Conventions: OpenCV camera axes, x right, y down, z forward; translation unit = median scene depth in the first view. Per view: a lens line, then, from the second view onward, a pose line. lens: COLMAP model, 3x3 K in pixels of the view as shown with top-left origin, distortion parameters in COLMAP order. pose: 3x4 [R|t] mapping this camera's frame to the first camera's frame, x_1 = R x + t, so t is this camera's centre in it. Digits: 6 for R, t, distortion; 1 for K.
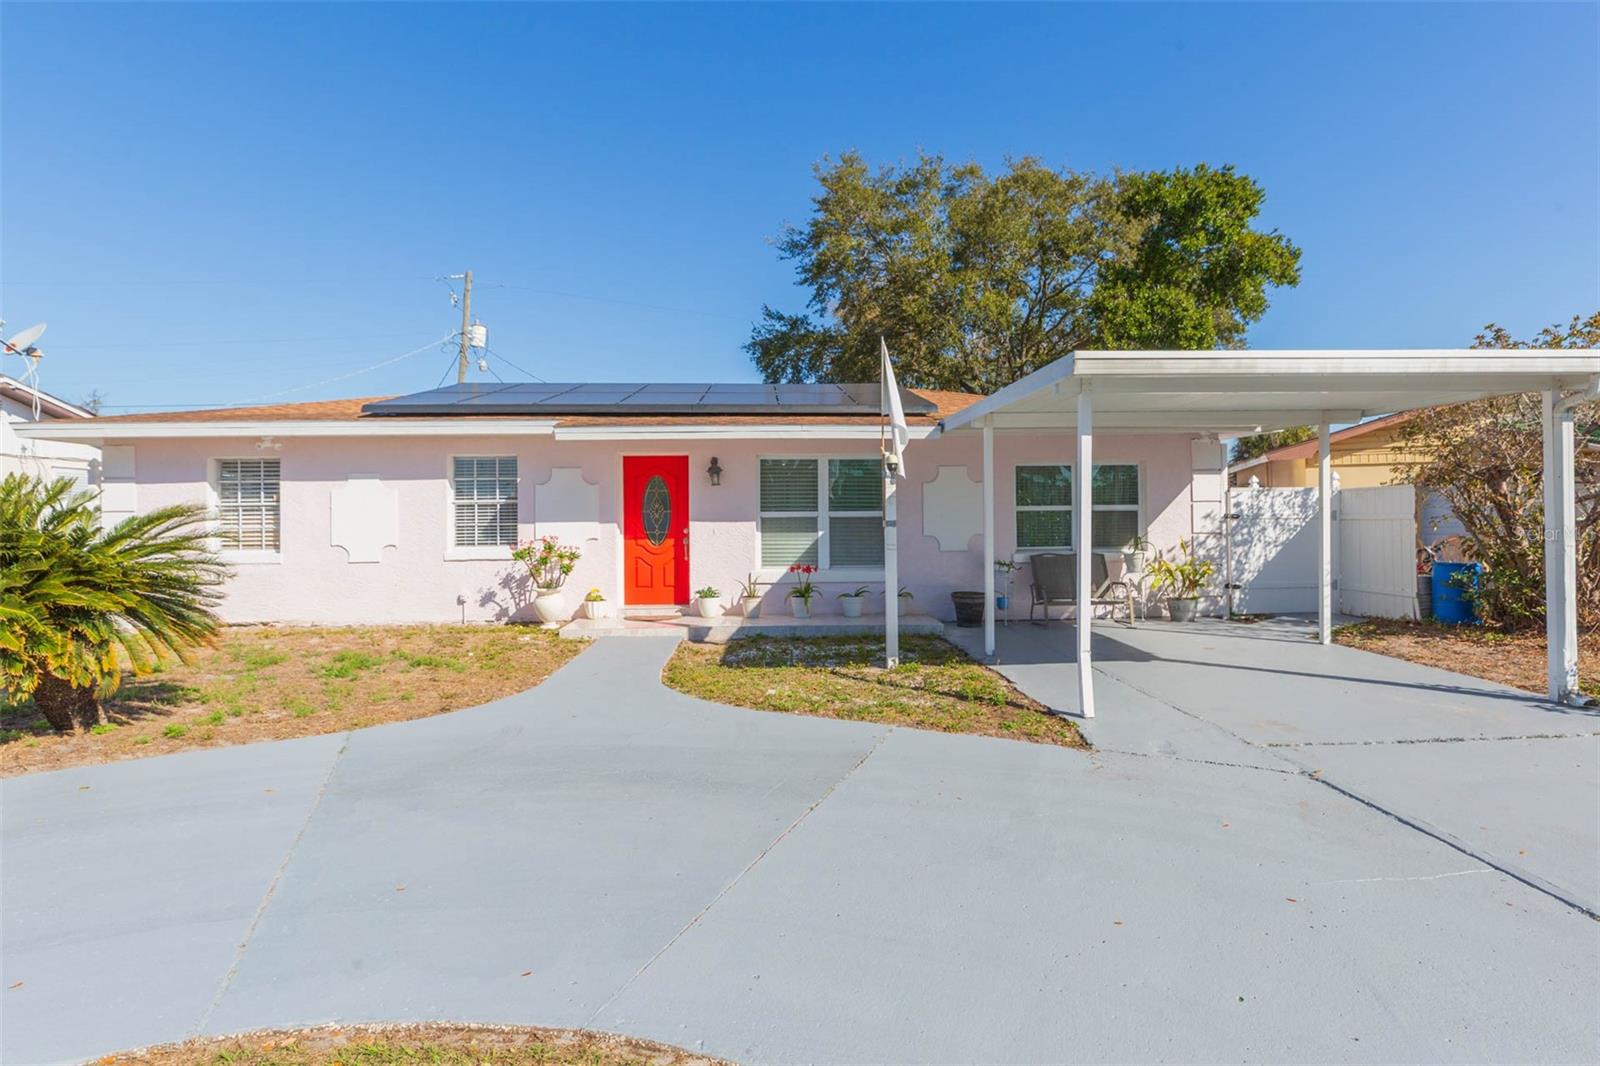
lens RADIAL K [[834.1, 0, 804.7], [0, 834.1, 509.2], [0, 0, 1]] dist [-0.003494, 0.000127]
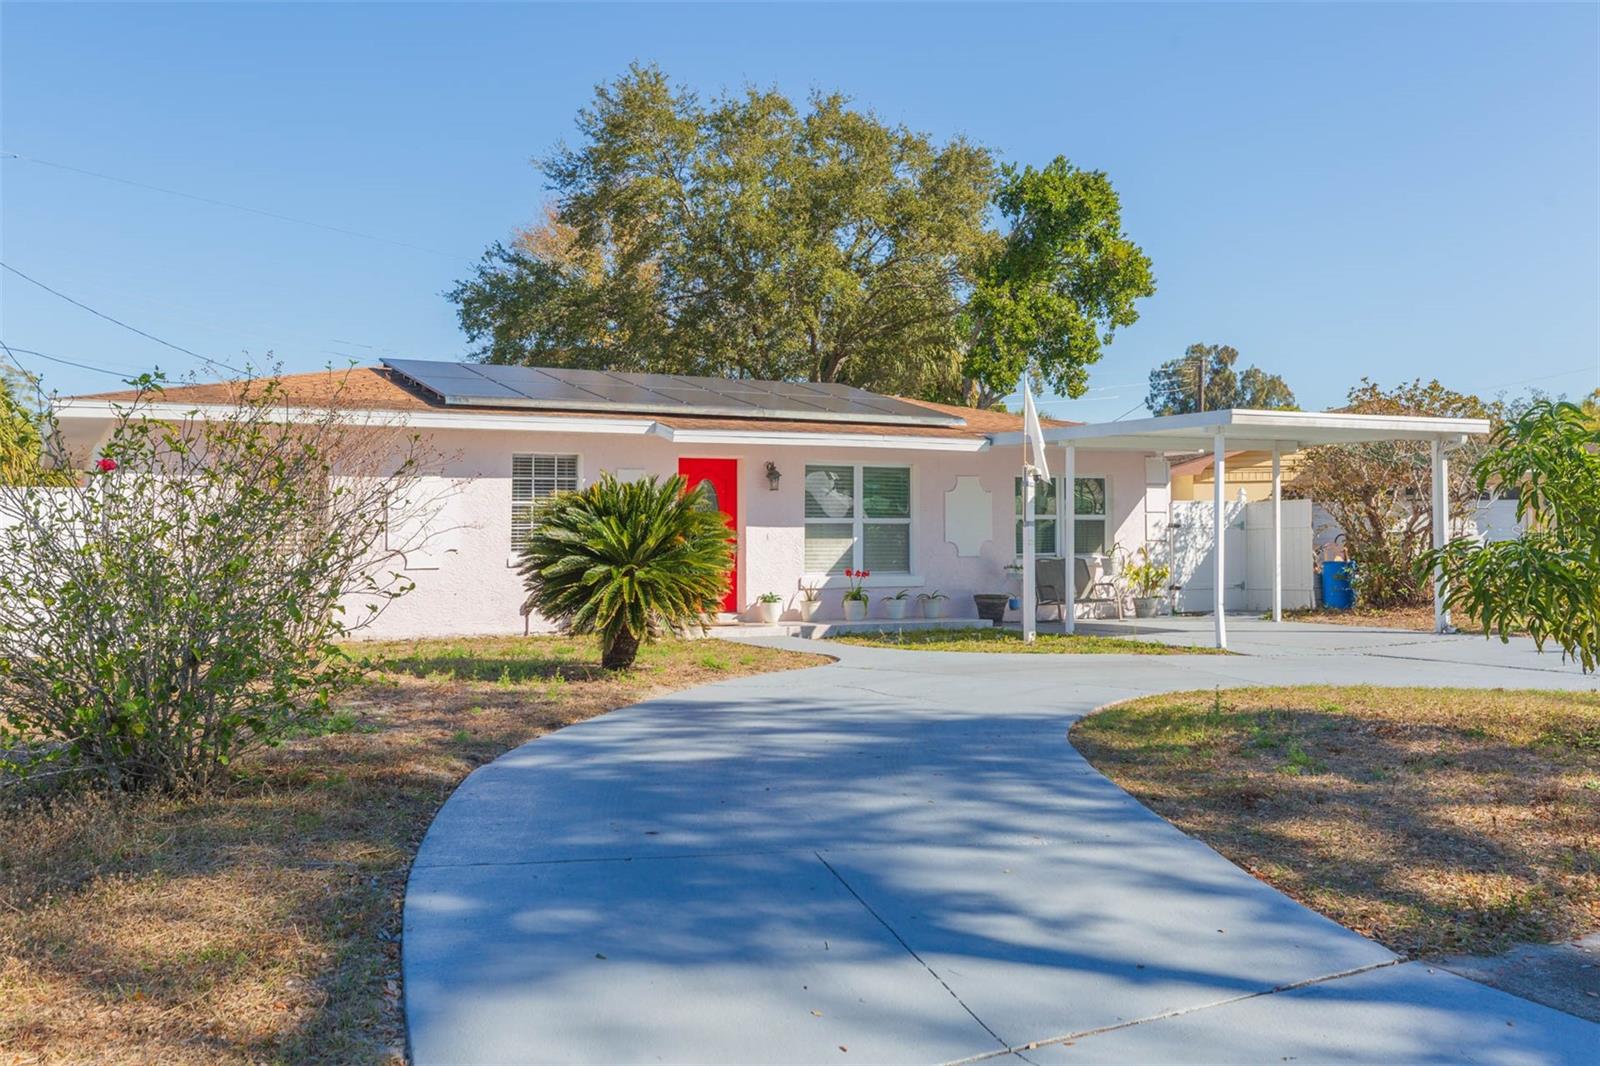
lens RADIAL K [[1425.6, 0, 799.7], [0, 1425.6, 530.7], [0, 0, 1]] dist [-0.041123, 0.000242]
pose [[0.906441, 0.005434, 0.422298, -0.761349], [-0.003246, 0.999977, -0.005900, 0.028498], [-0.422321, 0.003977, 0.906438, -0.531966]]
